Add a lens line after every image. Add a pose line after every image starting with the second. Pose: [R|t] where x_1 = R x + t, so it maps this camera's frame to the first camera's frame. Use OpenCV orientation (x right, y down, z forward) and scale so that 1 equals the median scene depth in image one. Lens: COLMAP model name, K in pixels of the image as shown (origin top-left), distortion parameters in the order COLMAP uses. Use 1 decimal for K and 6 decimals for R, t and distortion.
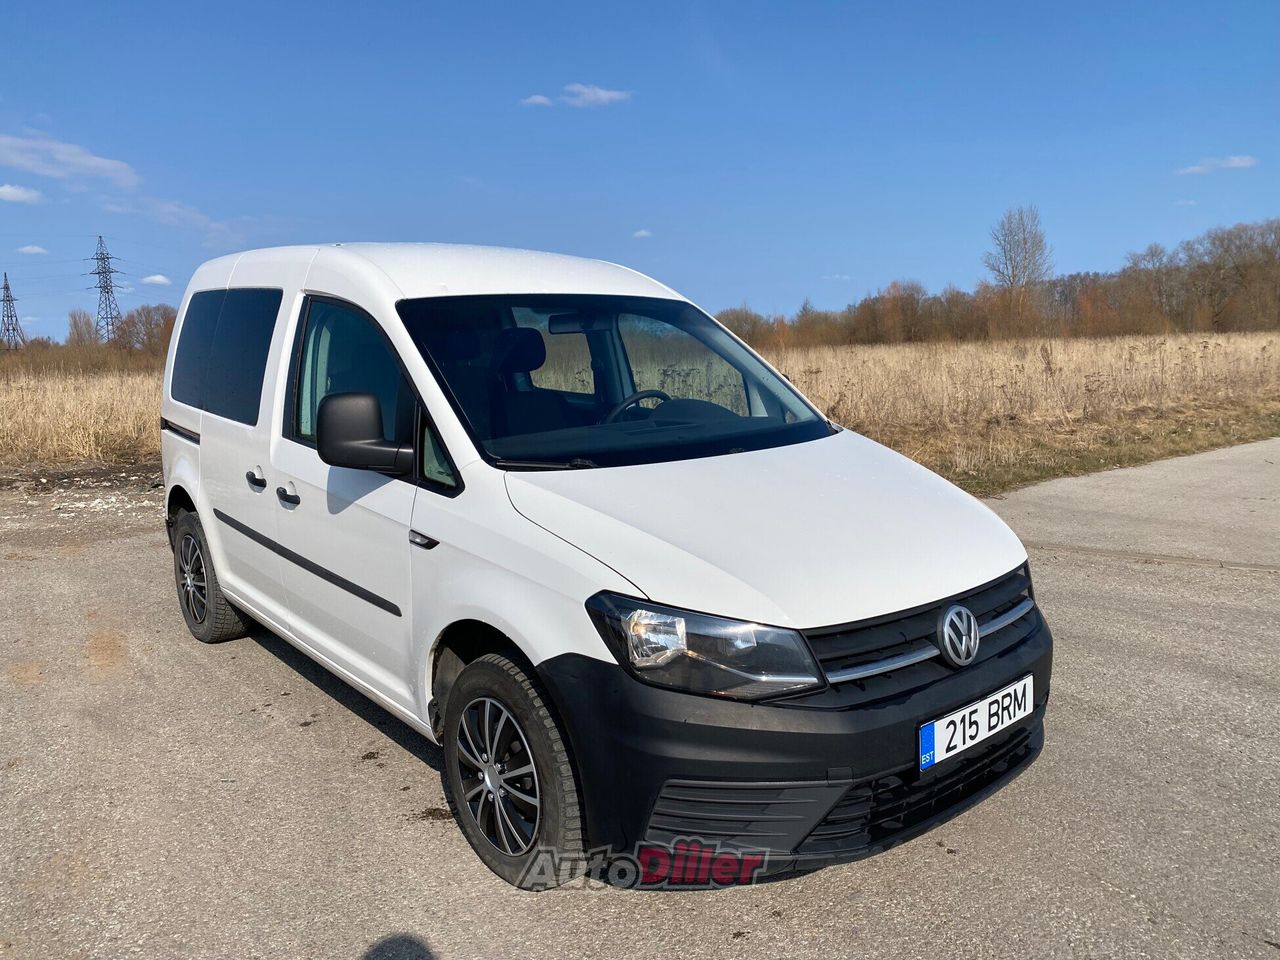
lens RADIAL K [[987.5, 0, 640.0], [0, 987.5, 480.0], [0, 0, 1]] dist [0.009379, 0.007214]
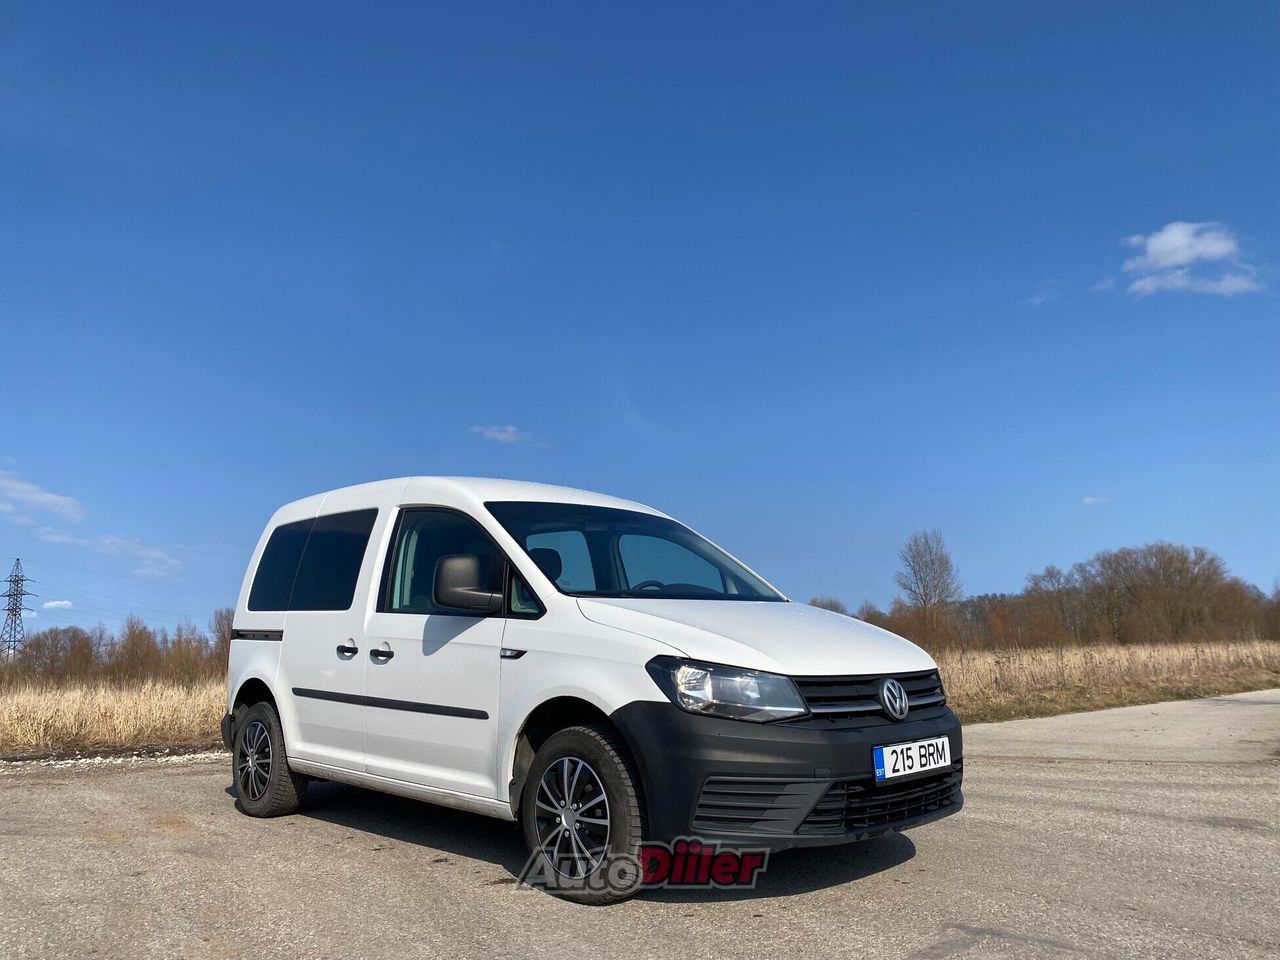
lens RADIAL K [[979.0, 0, 640.0], [0, 979.0, 480.0], [0, 0, 1]] dist [0.005831, -0.005085]
pose [[0.997381, 0.008155, 0.071868, -0.154147], [0.014848, 0.949380, -0.313779, 0.288022], [-0.070789, 0.314024, 0.946772, -0.432959]]
